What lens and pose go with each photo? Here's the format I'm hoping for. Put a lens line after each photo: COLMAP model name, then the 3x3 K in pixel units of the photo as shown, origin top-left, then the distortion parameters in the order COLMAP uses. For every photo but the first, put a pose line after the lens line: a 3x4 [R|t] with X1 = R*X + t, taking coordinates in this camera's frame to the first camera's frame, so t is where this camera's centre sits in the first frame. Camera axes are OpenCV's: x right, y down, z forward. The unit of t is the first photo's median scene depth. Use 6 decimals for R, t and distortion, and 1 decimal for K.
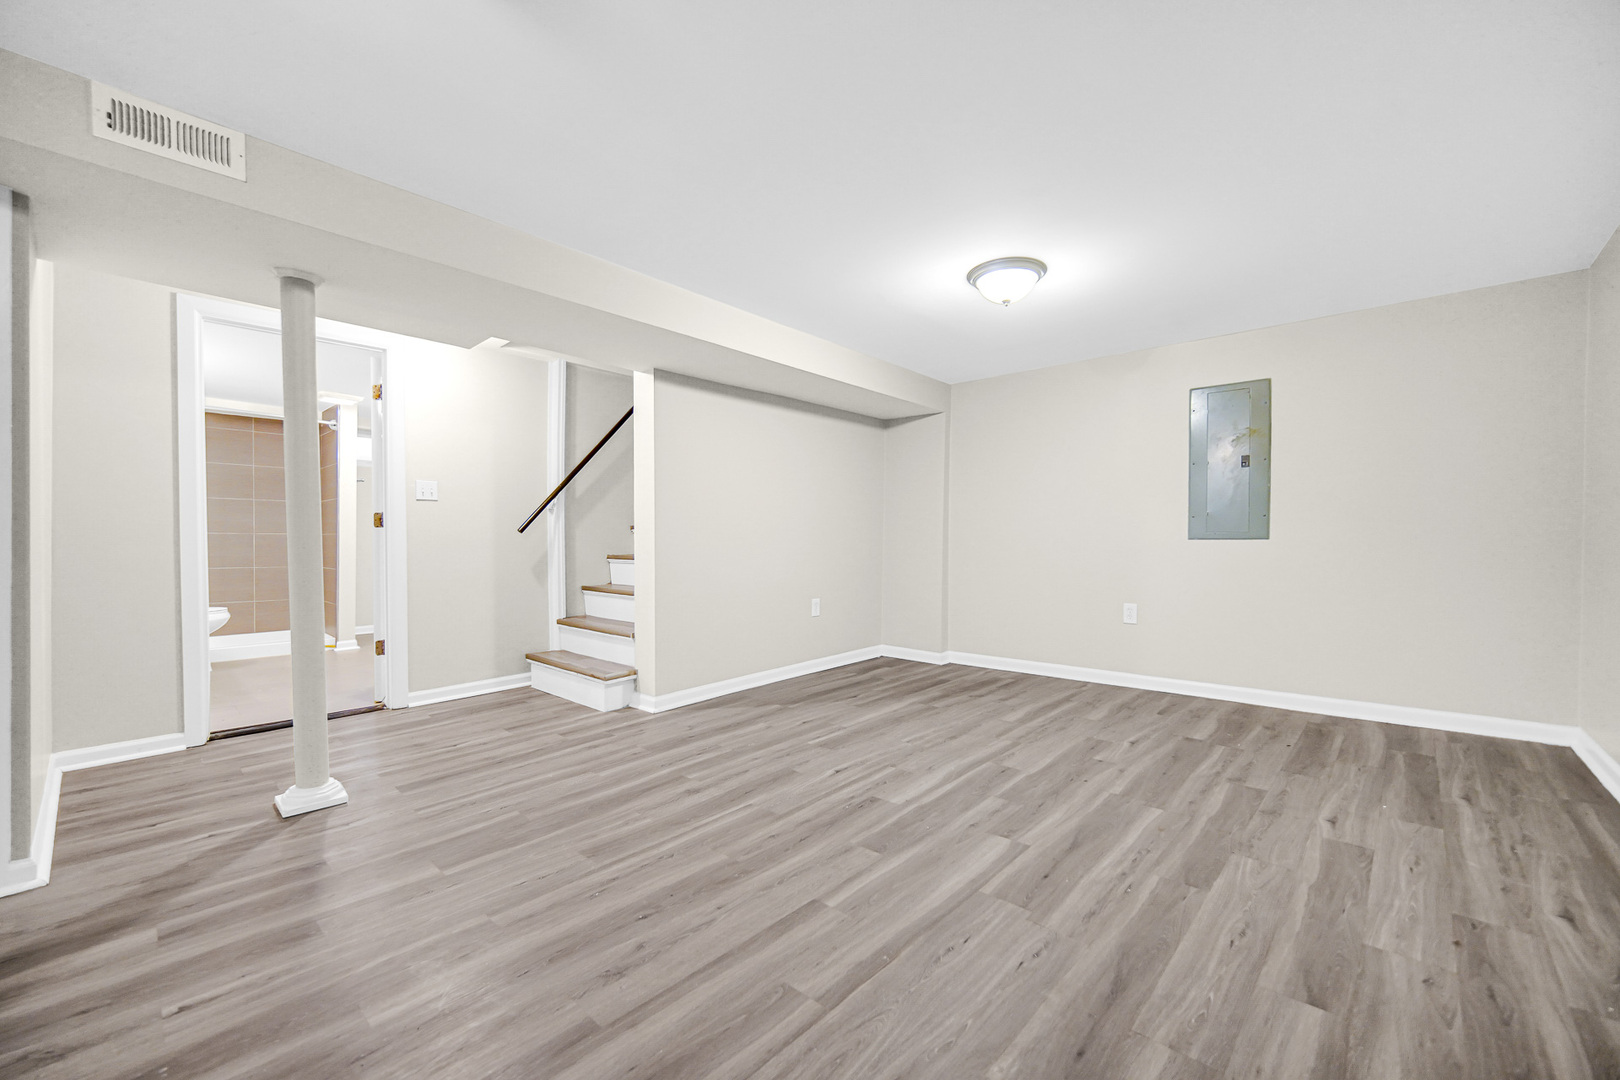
lens RADIAL K [[642.9, 0, 814.7], [0, 642.9, 547.7], [0, 0, 1]] dist [-0.001451, 0.000832]
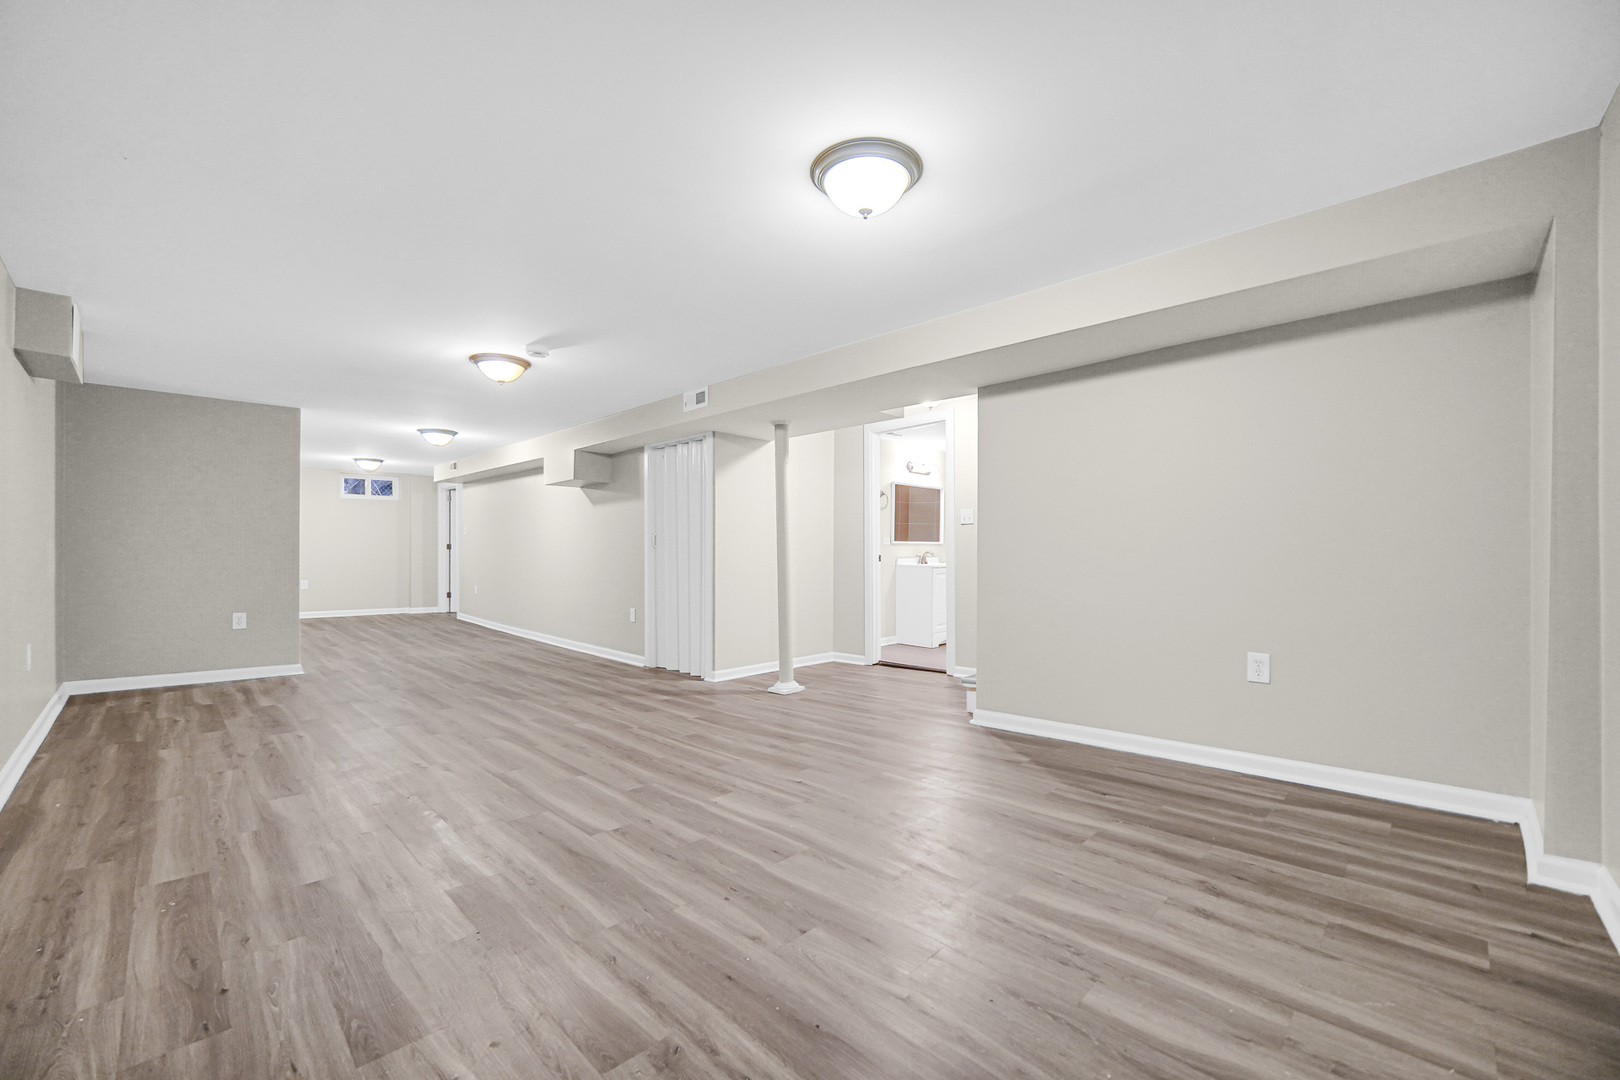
lens RADIAL K [[642.9, 0, 813.6], [0, 642.9, 548.3], [0, 0, 1]] dist [-0.001451, 0.000832]
pose [[-0.026724, -0.006797, -0.999620, 1.230884], [-0.005763, 0.999961, -0.006645, -0.023598], [0.999626, 0.005583, -0.026762, 1.207883]]
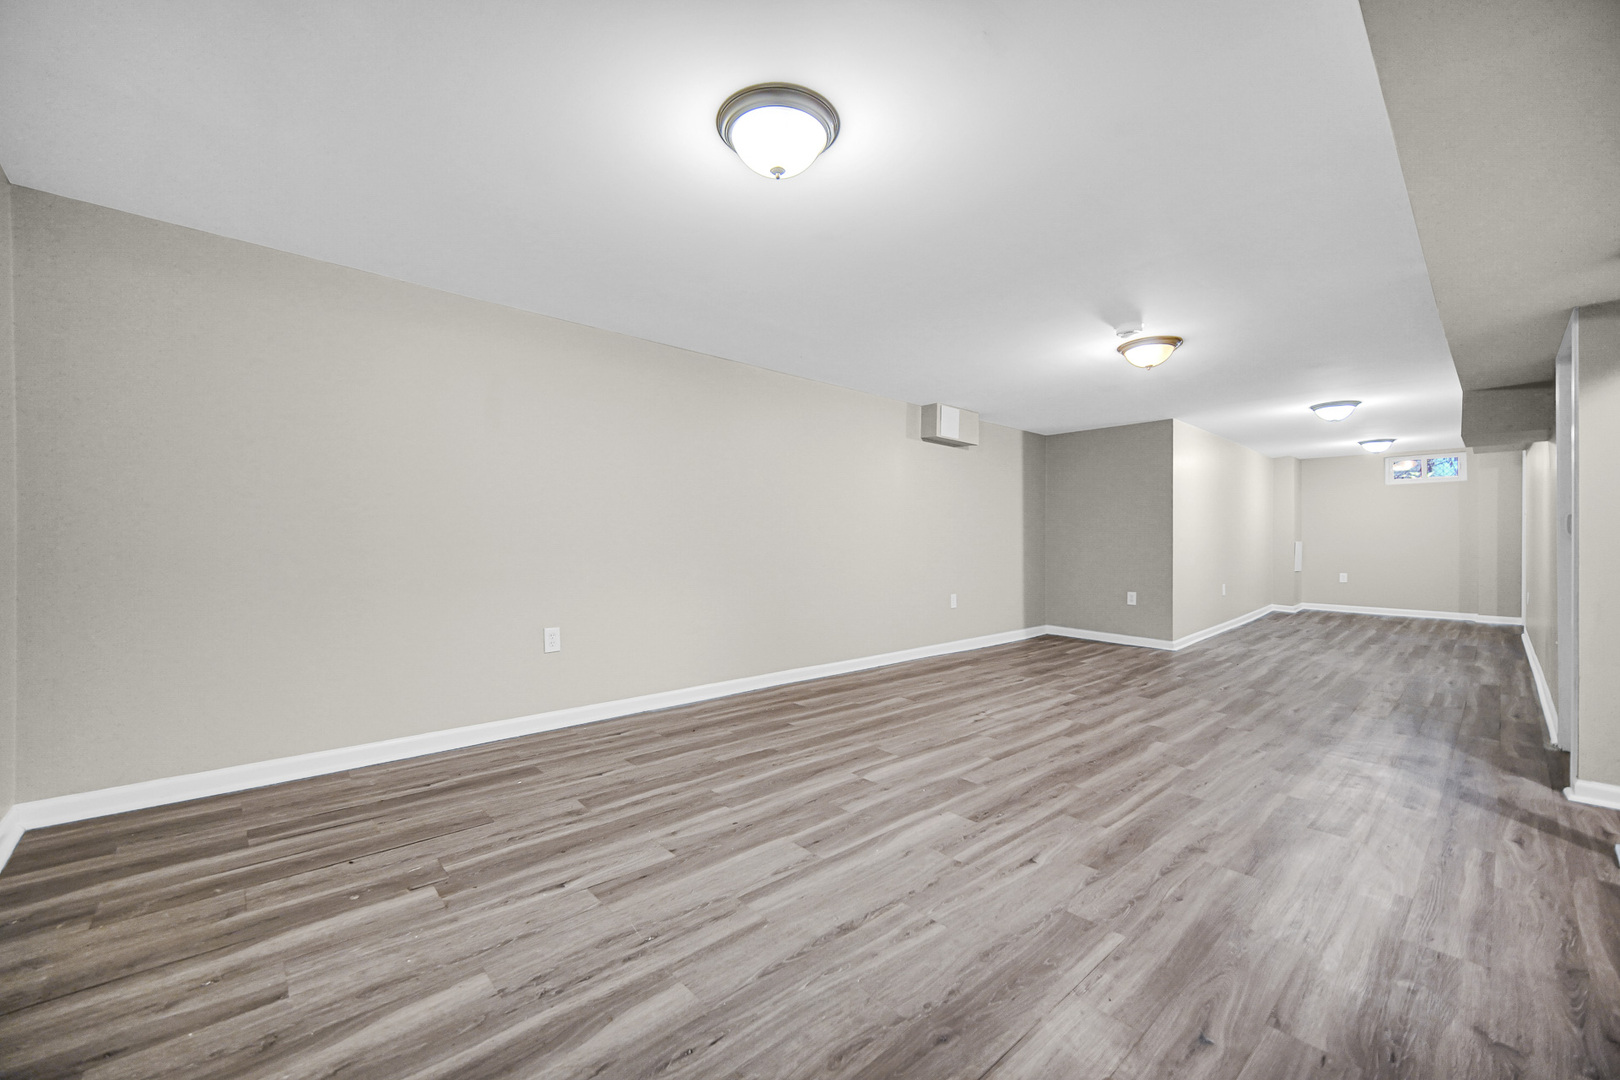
lens RADIAL K [[642.9, 0, 811.2], [0, 642.9, 541.9], [0, 0, 1]] dist [-0.001451, 0.000832]
pose [[-0.997071, -0.000981, 0.076479, 0.270452], [-0.000682, 0.999992, 0.003938, -0.030755], [-0.076482, 0.003874, -0.997063, 2.032379]]
